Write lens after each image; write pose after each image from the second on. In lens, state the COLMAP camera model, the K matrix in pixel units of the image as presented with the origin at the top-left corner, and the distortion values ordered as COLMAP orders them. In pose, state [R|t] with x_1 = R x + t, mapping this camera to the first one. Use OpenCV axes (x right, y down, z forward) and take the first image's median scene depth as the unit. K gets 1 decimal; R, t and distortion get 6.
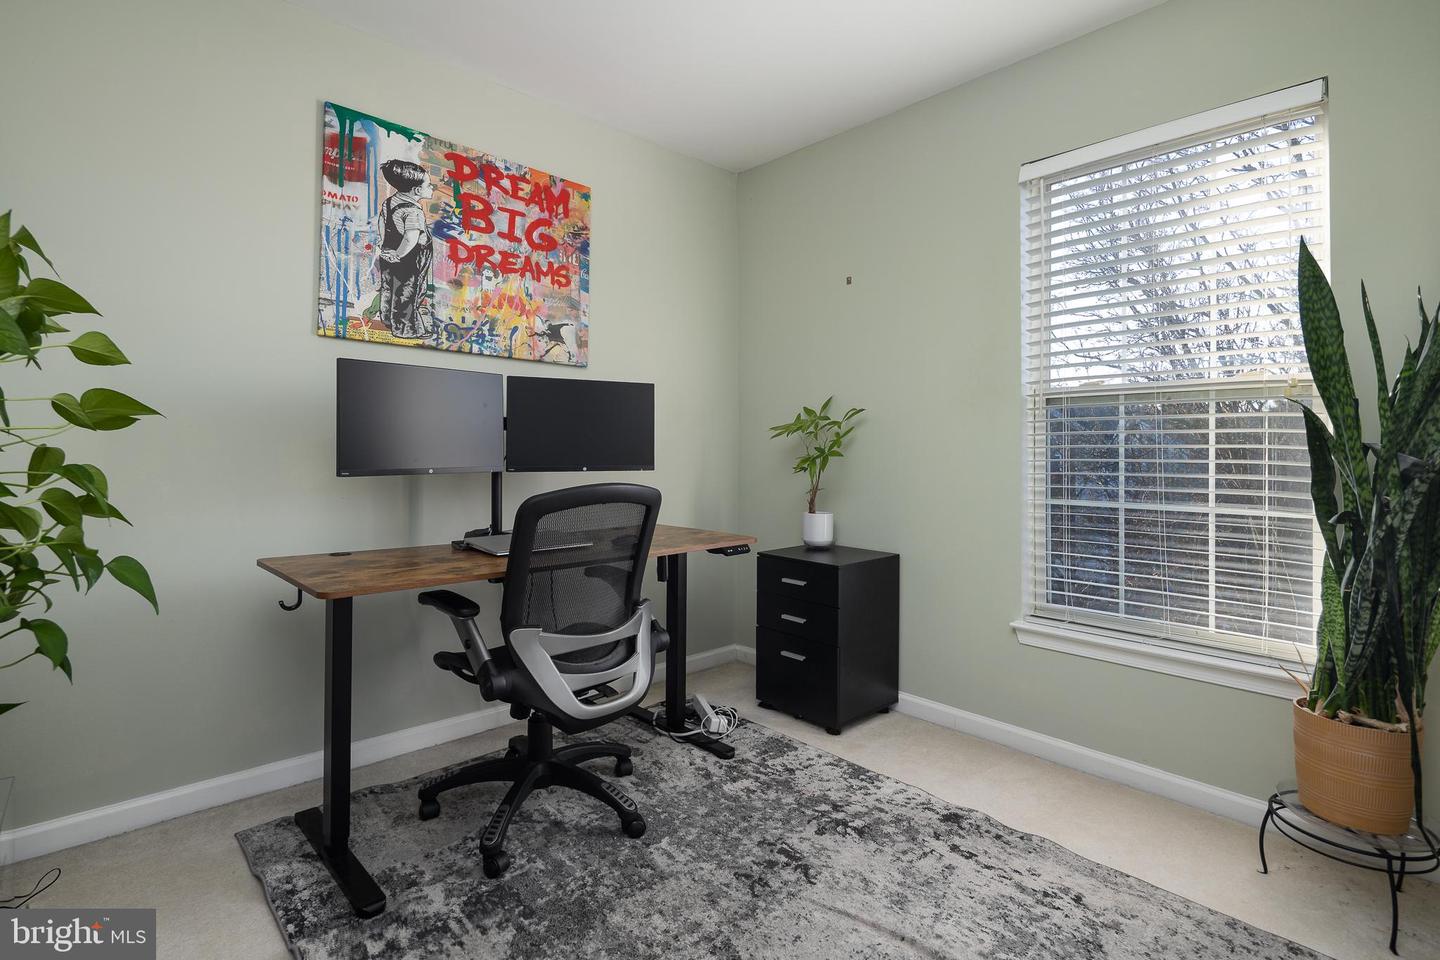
lens RADIAL K [[703.2, 0, 713.7], [0, 703.2, 446.8], [0, 0, 1]] dist [-0.000963, -0.000610]
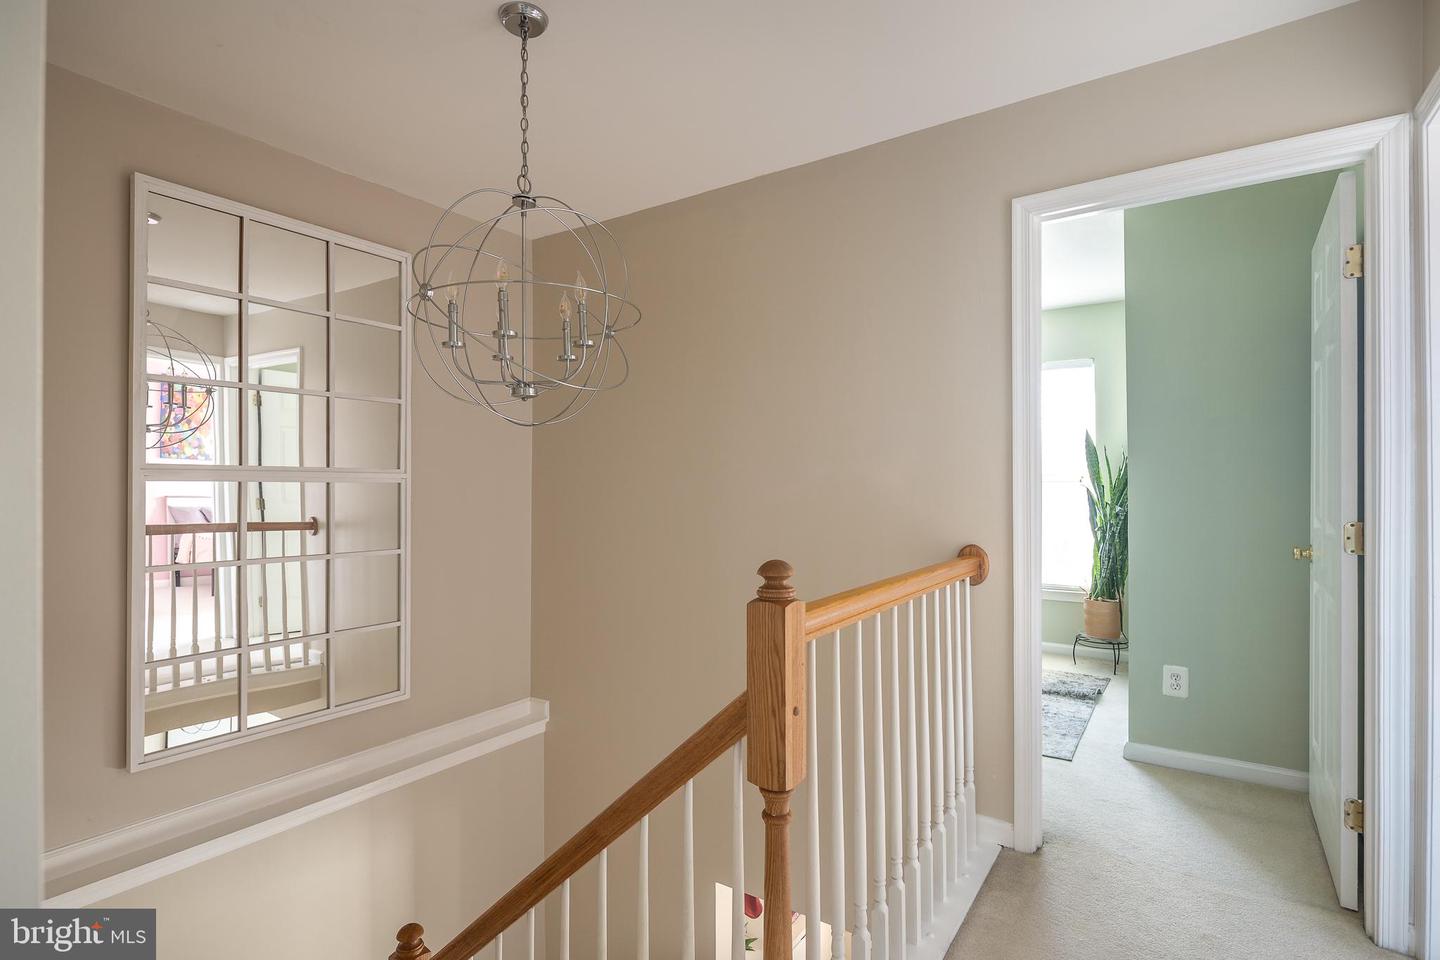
lens RADIAL K [[703.2, 0, 720.1], [0, 703.2, 483.6], [0, 0, 1]] dist [-0.000963, -0.000610]
pose [[0.972674, -0.007442, 0.232056, -1.220758], [0.007782, 0.999970, -0.000549, -0.090814], [-0.232045, 0.002340, 0.972702, -1.371492]]
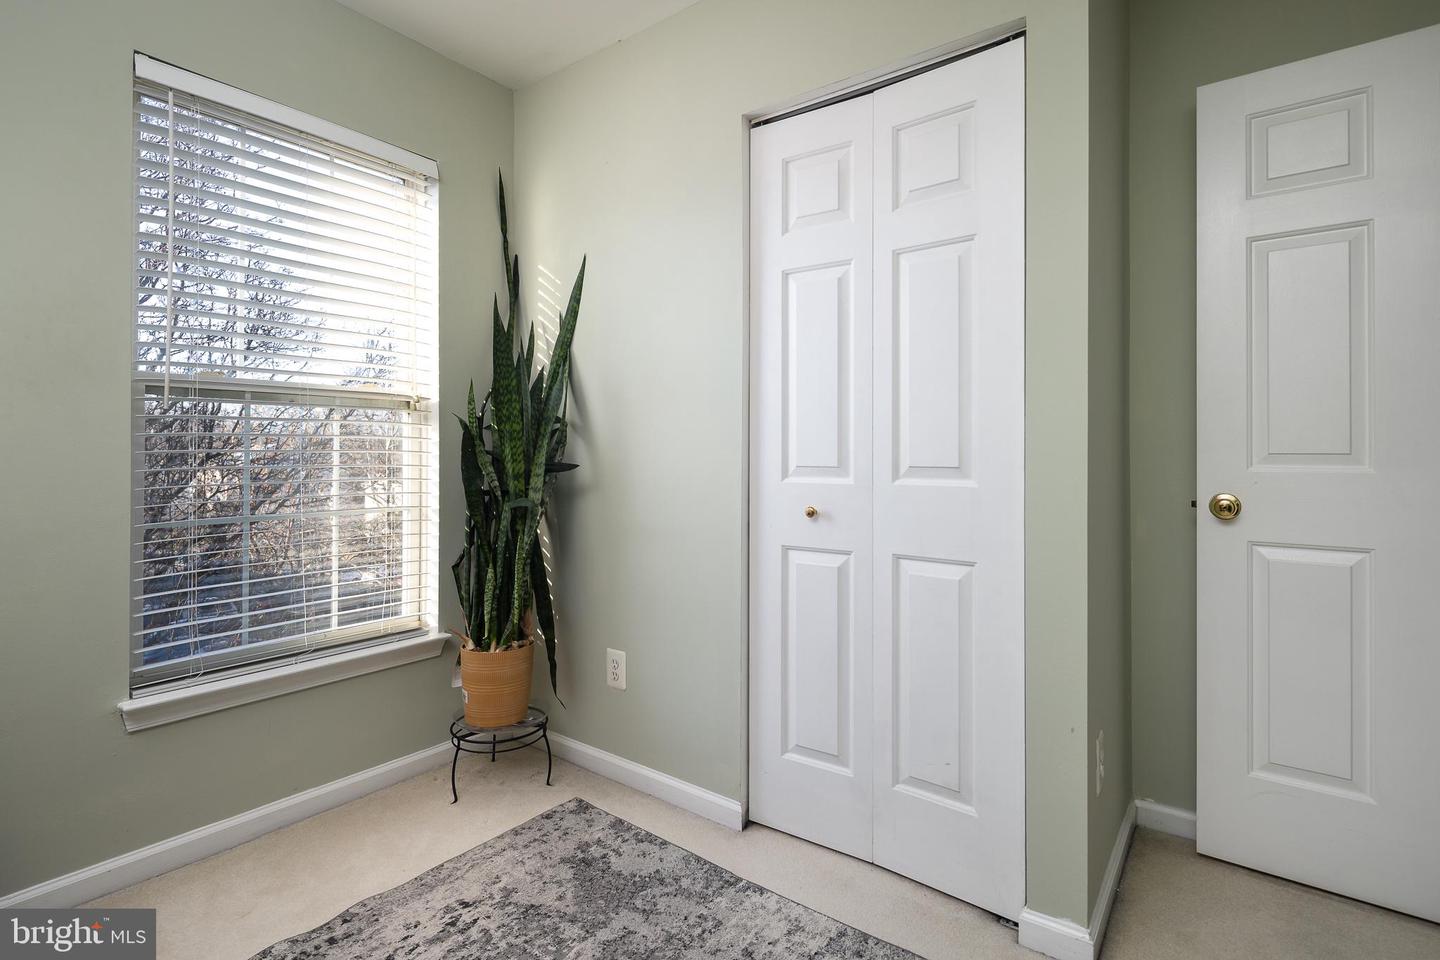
lens RADIAL K [[703.2, 0, 708.6], [0, 703.2, 449.8], [0, 0, 1]] dist [-0.000963, -0.000610]
pose [[-0.172986, 0.001006, 0.984924, -0.531751], [-0.003207, 0.999994, -0.001584, -0.004212], [-0.984919, -0.003433, -0.172981, 0.836341]]
